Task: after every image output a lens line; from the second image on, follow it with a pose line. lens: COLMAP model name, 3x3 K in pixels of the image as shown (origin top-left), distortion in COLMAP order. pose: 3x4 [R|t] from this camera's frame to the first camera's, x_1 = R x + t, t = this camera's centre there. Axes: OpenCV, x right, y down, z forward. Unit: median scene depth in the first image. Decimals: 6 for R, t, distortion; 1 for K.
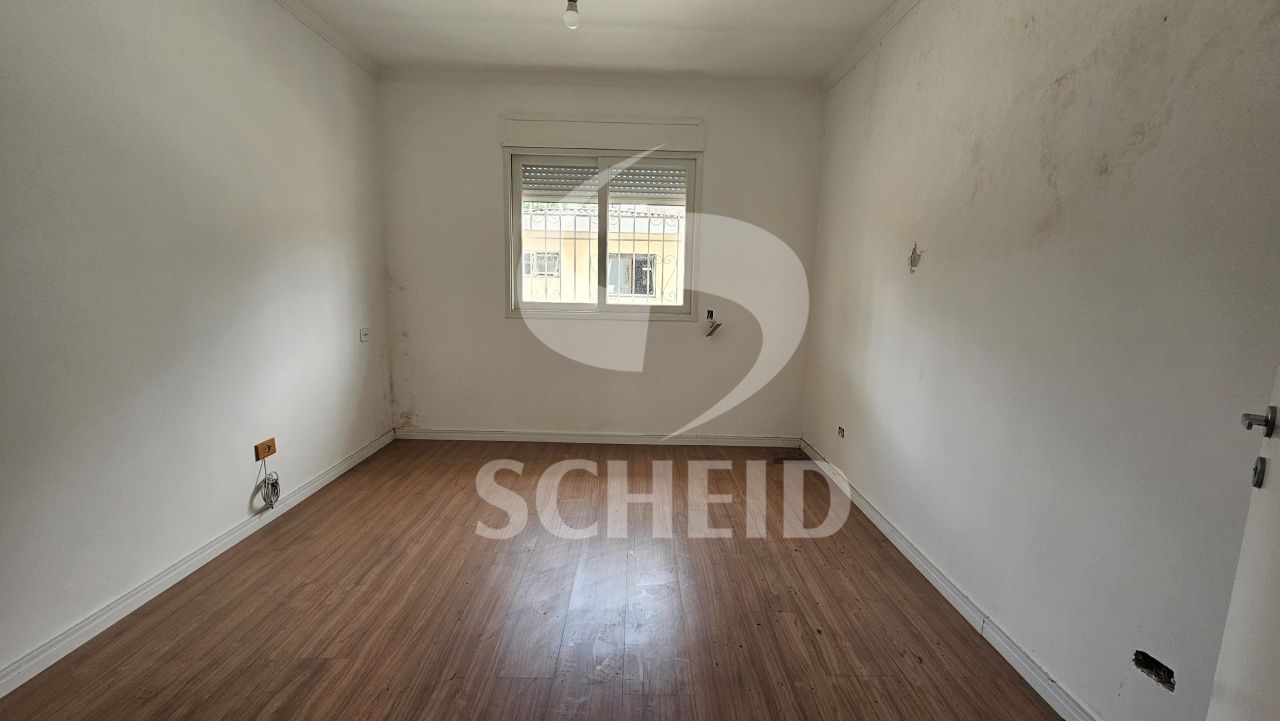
lens RADIAL K [[526.2, 0, 644.4], [0, 526.2, 363.0], [0, 0, 1]] dist [-0.000808, 0.000162]
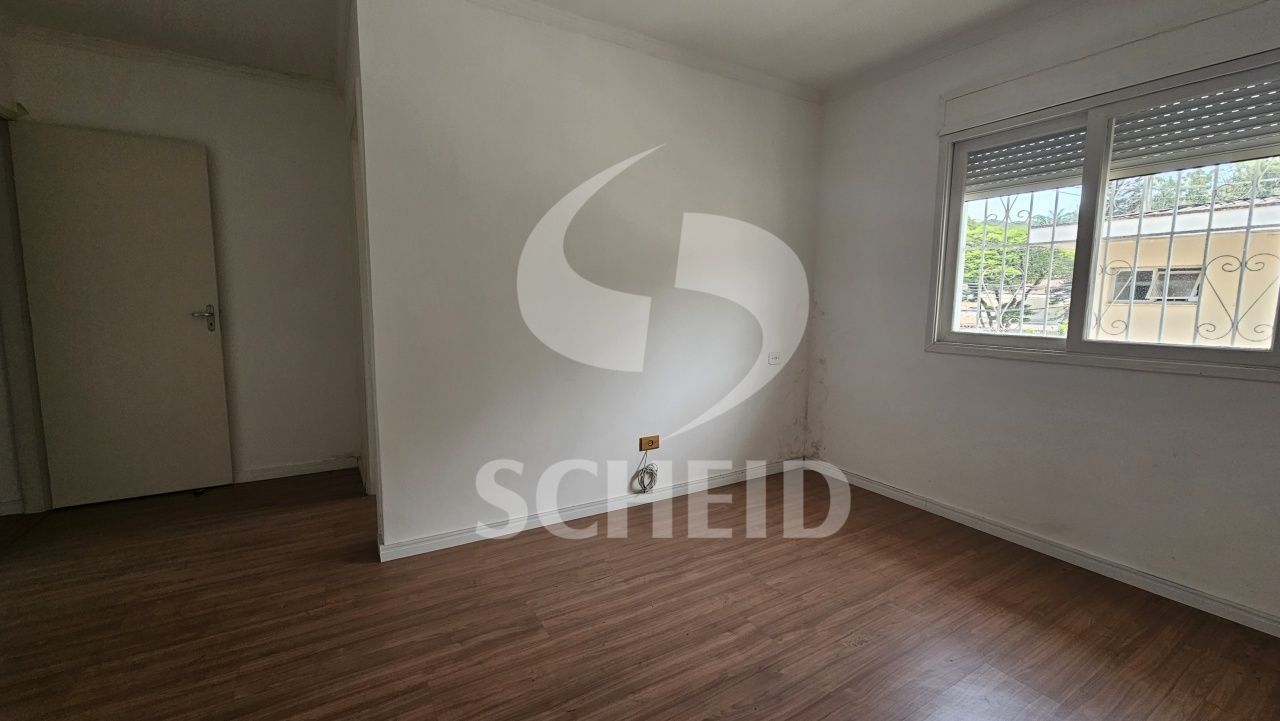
lens RADIAL K [[526.2, 0, 644.4], [0, 526.2, 363.0], [0, 0, 1]] dist [-0.000808, 0.000162]
pose [[0.512675, 0.085438, -0.854321, 0.289789], [-0.132572, 0.990981, 0.019549, -0.040843], [0.848286, 0.103237, 0.519378, 0.340344]]
